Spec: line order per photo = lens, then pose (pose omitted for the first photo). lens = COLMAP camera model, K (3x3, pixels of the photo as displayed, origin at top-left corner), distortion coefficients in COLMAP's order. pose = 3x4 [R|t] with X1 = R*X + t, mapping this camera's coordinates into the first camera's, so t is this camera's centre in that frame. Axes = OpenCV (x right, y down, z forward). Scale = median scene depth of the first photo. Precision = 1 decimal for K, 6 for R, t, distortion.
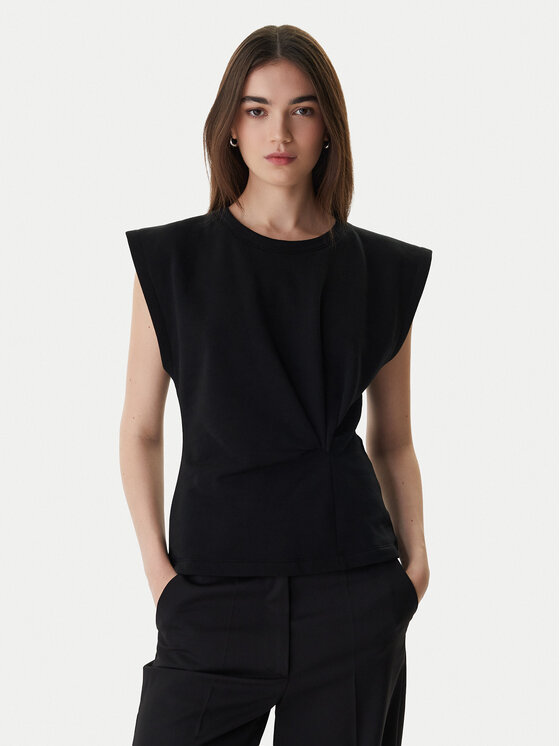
lens RADIAL K [[1047.8, 0, 280.0], [0, 1047.8, 373.0], [0, 0, 1]] dist [0.226438, 0.010647]
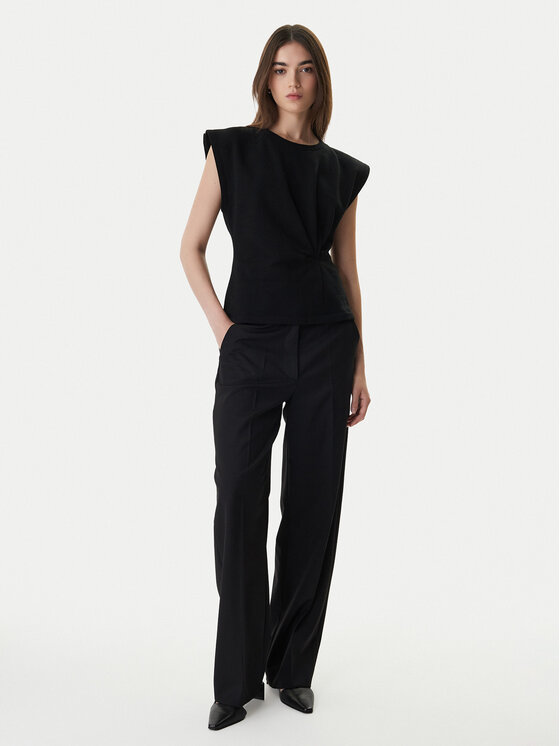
lens RADIAL K [[901.9, 0, 280.0], [0, 901.9, 373.0], [0, 0, 1]] dist [-0.008189, -0.011917]
pose [[0.999931, -0.011335, -0.002941, -0.024614], [0.011698, 0.978461, 0.206101, -0.052632], [0.000542, -0.206122, 0.978526, -0.634956]]
